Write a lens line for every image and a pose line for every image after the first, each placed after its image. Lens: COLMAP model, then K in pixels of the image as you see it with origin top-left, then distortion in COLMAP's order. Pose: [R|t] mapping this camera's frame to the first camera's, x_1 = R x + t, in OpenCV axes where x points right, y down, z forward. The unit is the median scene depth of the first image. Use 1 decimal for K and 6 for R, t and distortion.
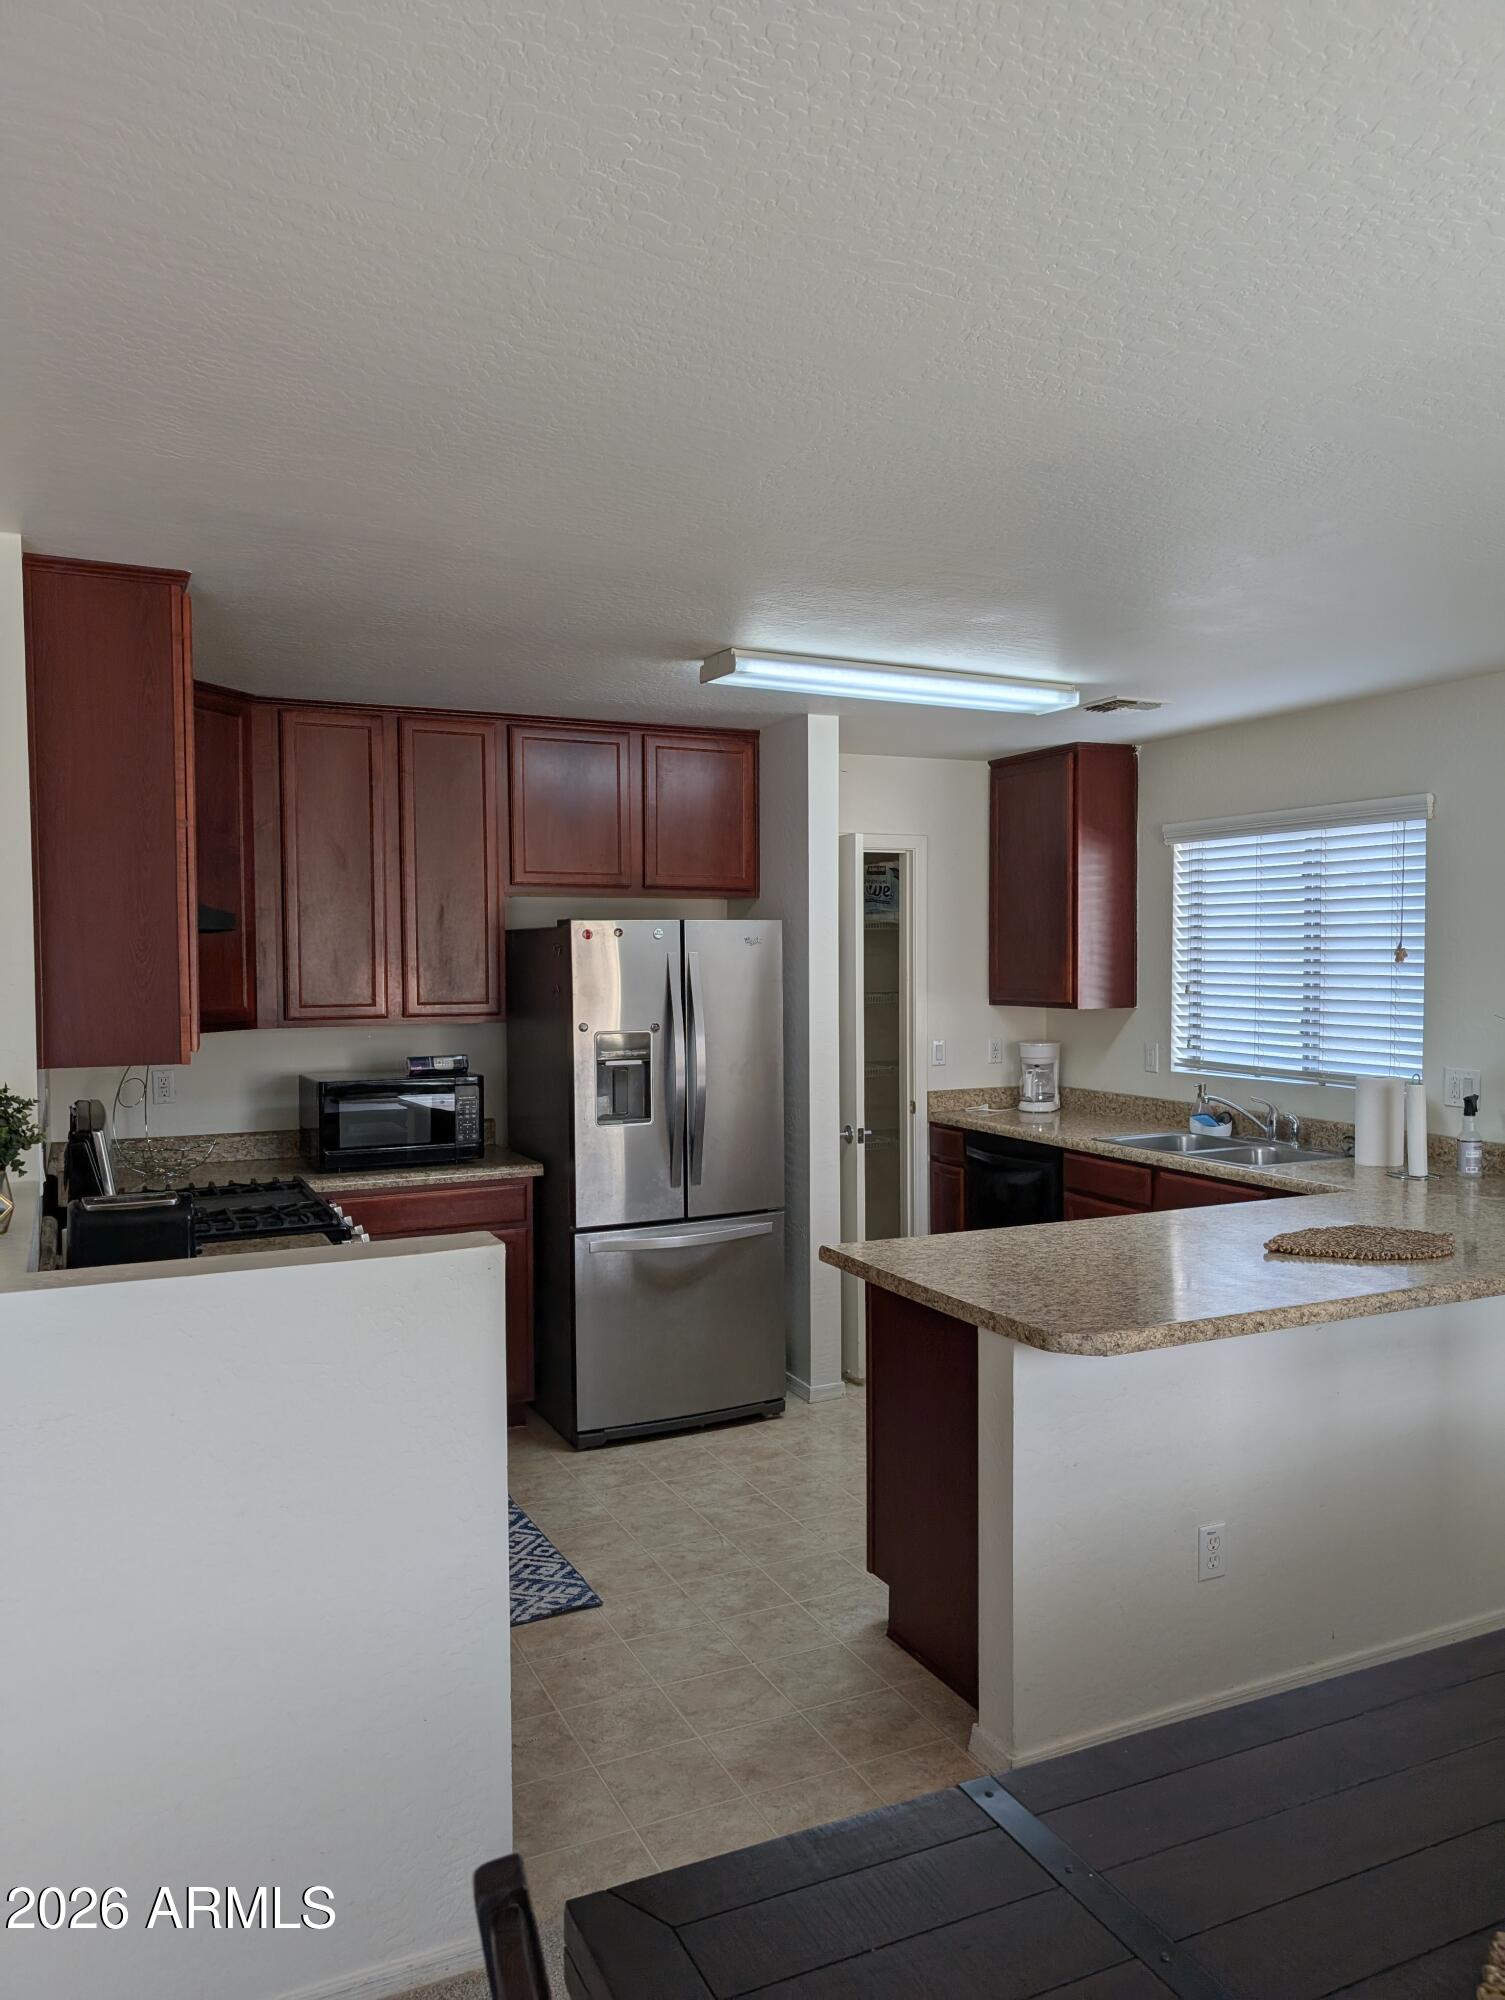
lens RADIAL K [[1427.1, 0, 753.6], [0, 1427.1, 1017.3], [0, 0, 1]] dist [0.036677, -0.000860]
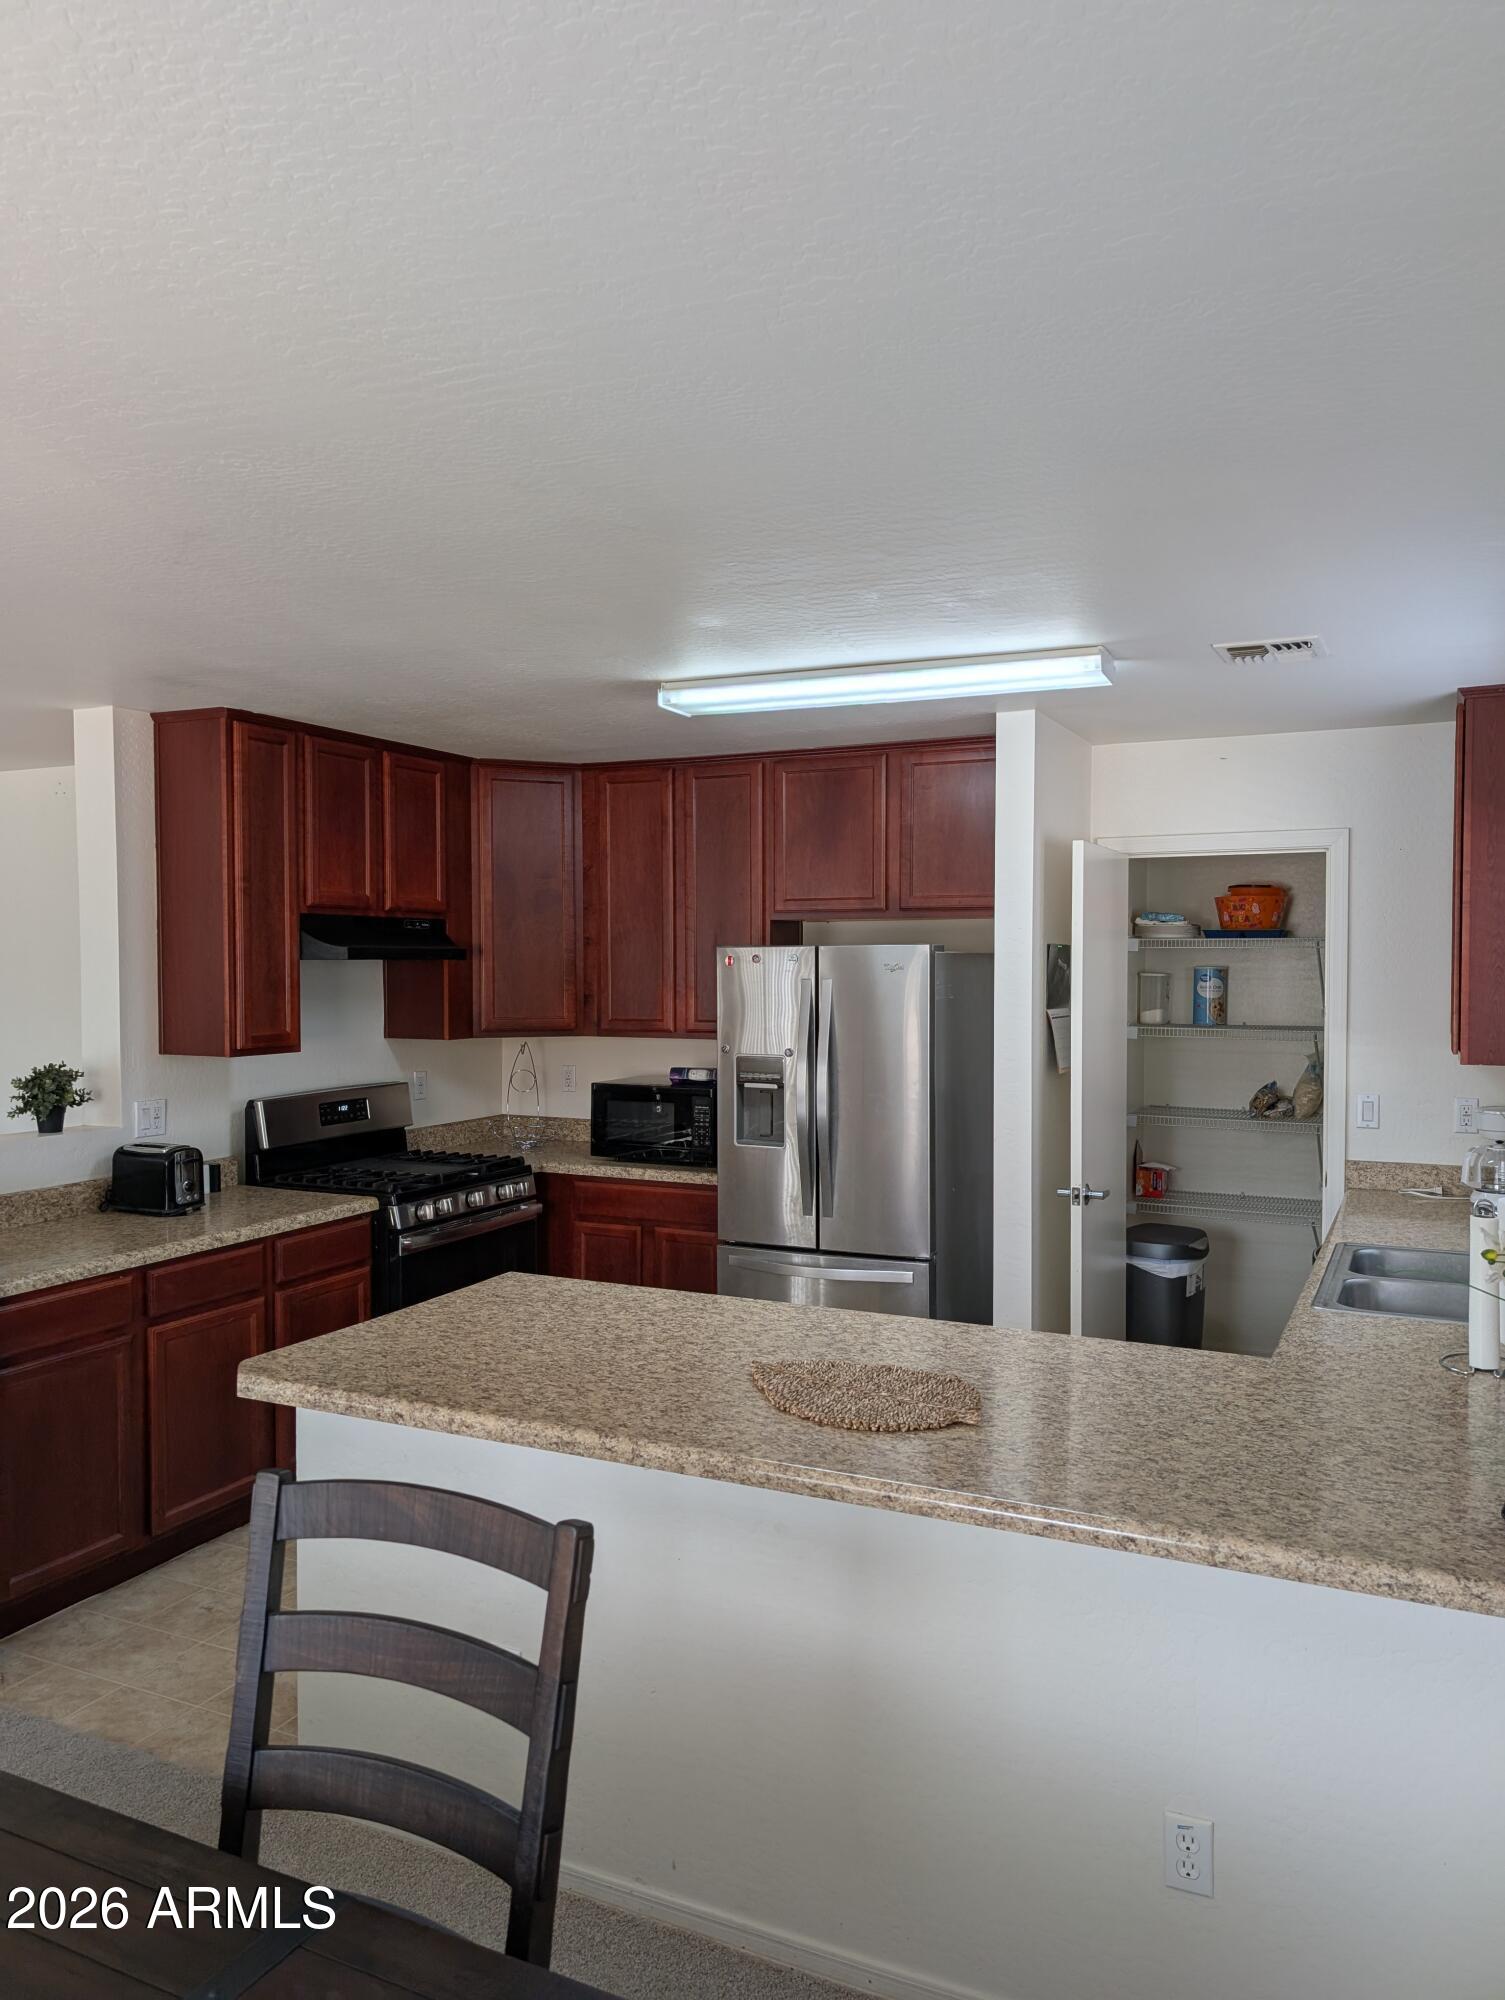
lens RADIAL K [[1416.8, 0, 752.5], [0, 1416.8, 1000.0], [0, 0, 1]] dist [0.048262, 0.000016]
pose [[0.615425, 0.026584, -0.787747, 0.632963], [-0.037296, 0.999294, 0.004585, -0.030686], [0.787313, 0.026558, 0.615982, 0.330785]]
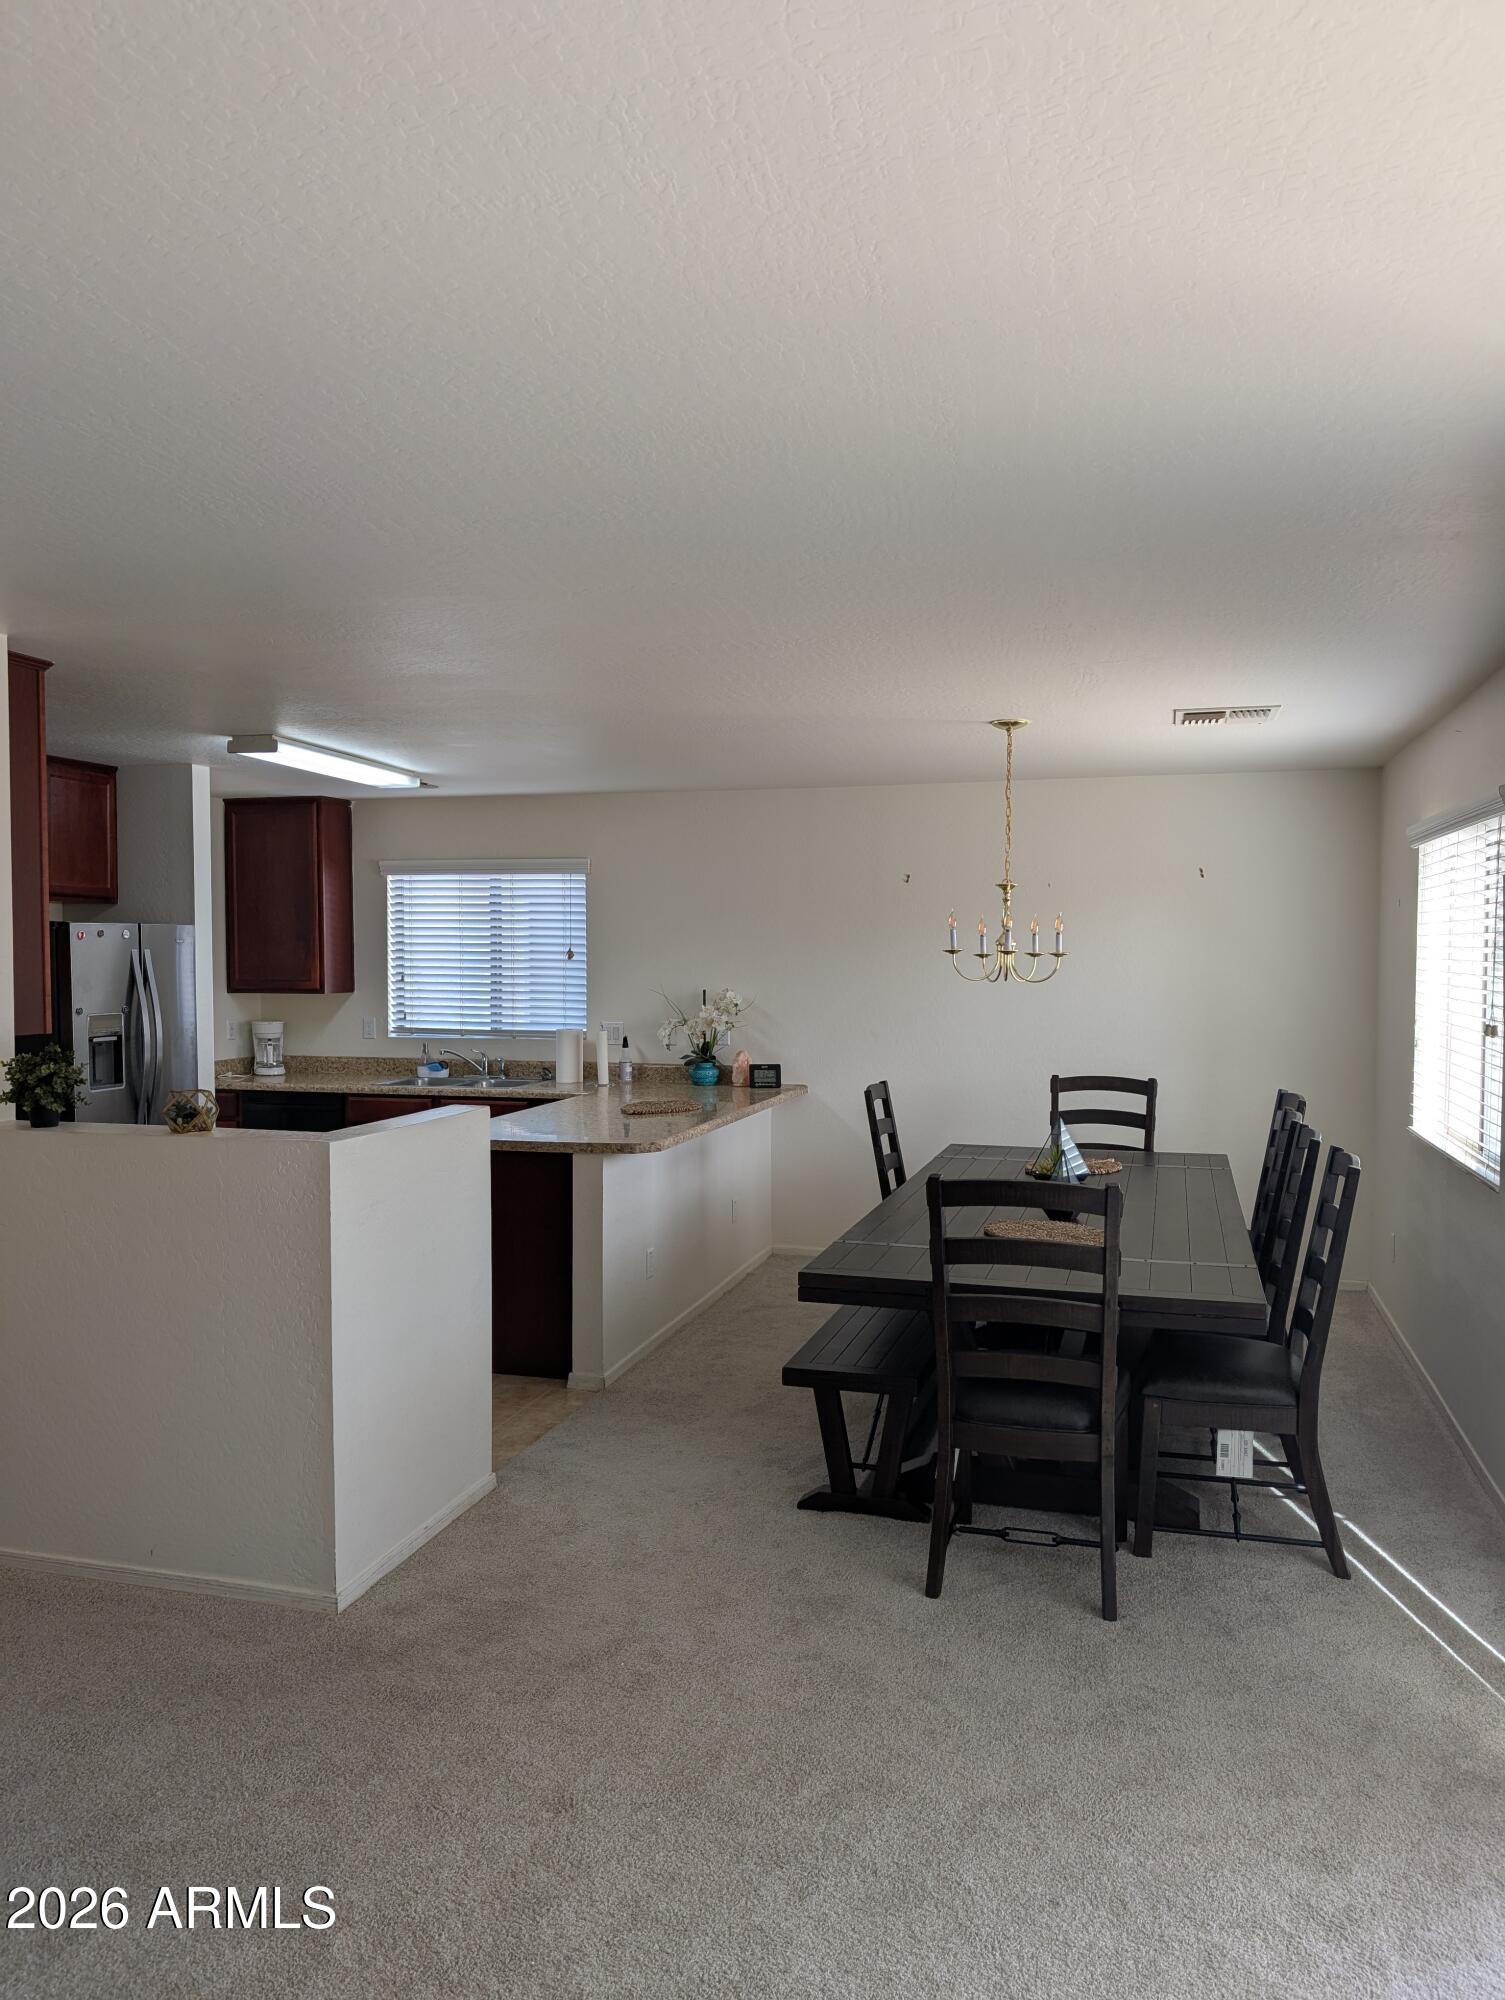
lens RADIAL K [[1416.8, 0, 752.5], [0, 1416.8, 1000.0], [0, 0, 1]] dist [0.048262, 0.000016]
pose [[0.662580, -0.019775, 0.748730, -0.578017], [0.029039, 0.999578, 0.000702, 0.012154], [-0.748428, 0.021278, 0.662875, -0.213905]]
